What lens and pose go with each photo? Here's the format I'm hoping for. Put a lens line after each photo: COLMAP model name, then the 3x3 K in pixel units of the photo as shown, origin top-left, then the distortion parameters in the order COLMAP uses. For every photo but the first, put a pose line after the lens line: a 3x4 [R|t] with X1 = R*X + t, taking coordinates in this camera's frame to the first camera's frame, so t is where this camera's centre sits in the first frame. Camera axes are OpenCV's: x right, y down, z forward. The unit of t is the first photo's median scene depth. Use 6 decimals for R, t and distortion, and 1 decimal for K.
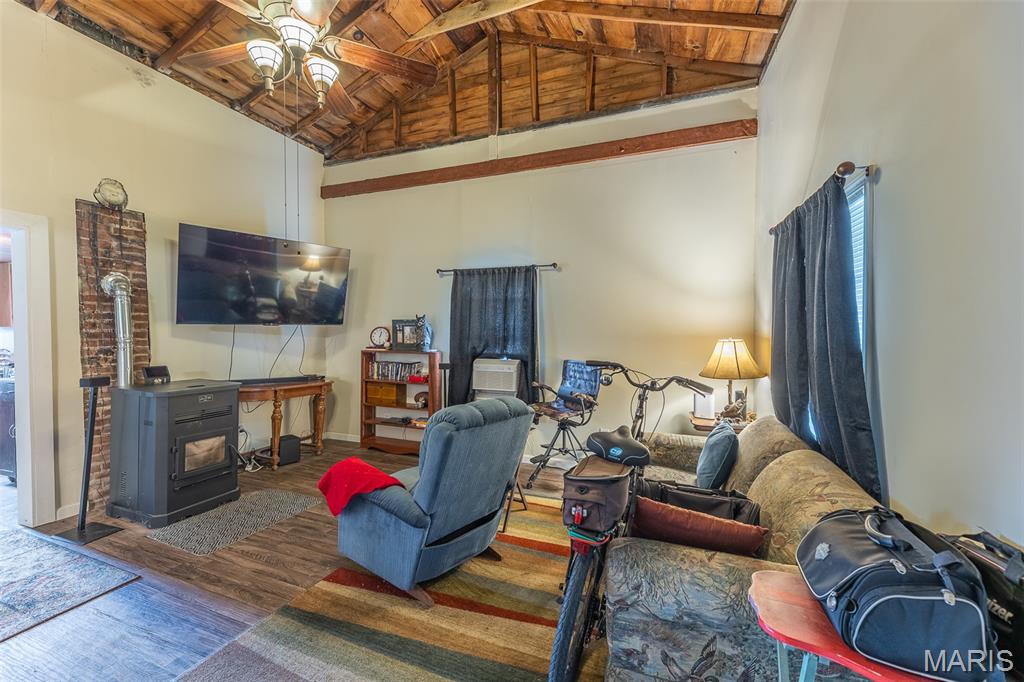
lens RADIAL K [[417.6, 0, 508.1], [0, 417.6, 335.0], [0, 0, 1]] dist [0.008730, -0.000306]
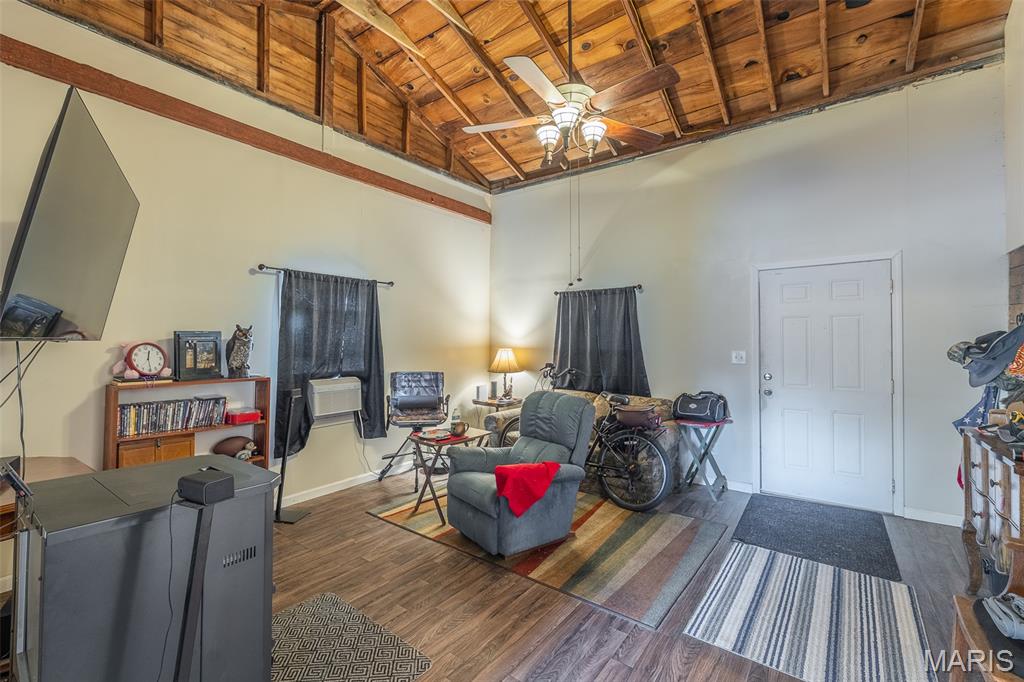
lens RADIAL K [[444.3, 0, 508.0], [0, 444.3, 336.6], [0, 0, 1]] dist [-0.003900, -0.000253]
pose [[0.259224, 0.004962, 0.965804, -0.851427], [0.018529, 0.999777, -0.010110, -0.014378], [-0.965639, 0.020516, 0.259074, 0.398721]]
